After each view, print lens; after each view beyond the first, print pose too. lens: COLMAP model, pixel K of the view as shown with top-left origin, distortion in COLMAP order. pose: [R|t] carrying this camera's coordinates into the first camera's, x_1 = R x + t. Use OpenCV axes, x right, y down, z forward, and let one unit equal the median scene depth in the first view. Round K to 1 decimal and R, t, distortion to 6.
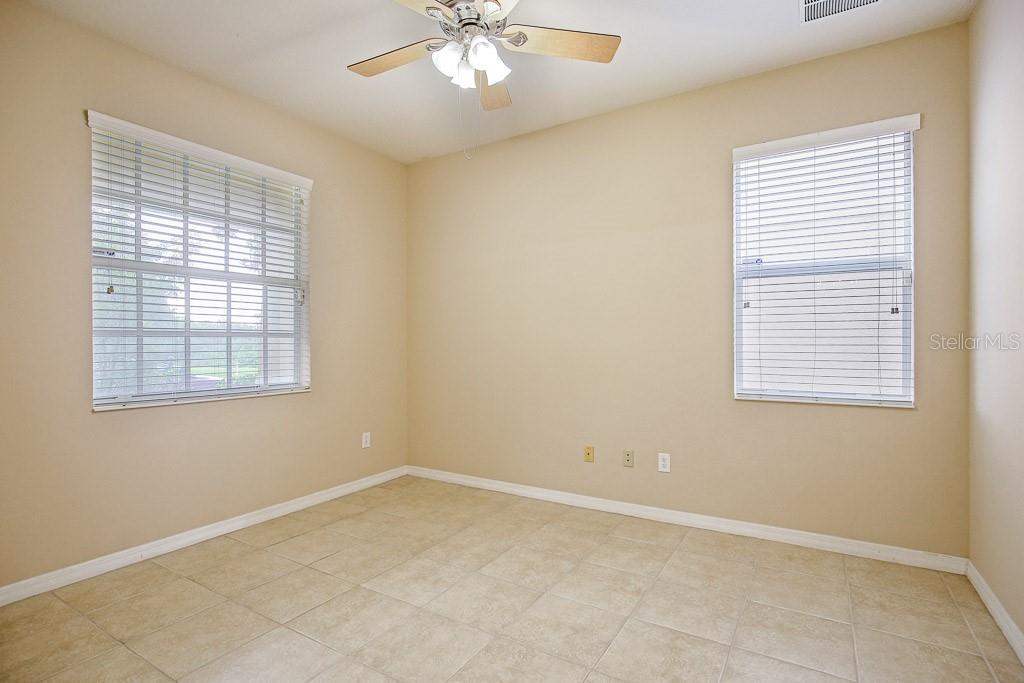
lens RADIAL K [[501.5, 0, 512.0], [0, 501.5, 341.5], [0, 0, 1]] dist [-0.017358, -0.000210]
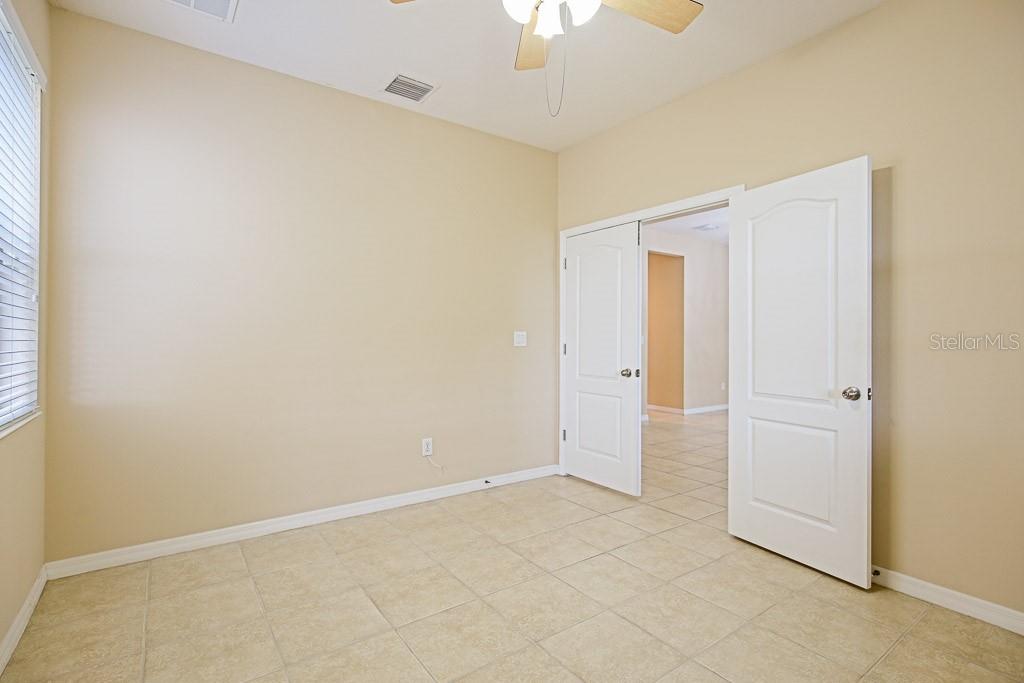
lens RADIAL K [[501.5, 0, 512.0], [0, 501.5, 341.5], [0, 0, 1]] dist [-0.017358, -0.000210]
pose [[-0.925911, 0.001651, 0.377738, -0.341064], [0.002008, 0.999998, 0.000550, 0.009391], [-0.377736, 0.001267, -0.925913, 1.855270]]
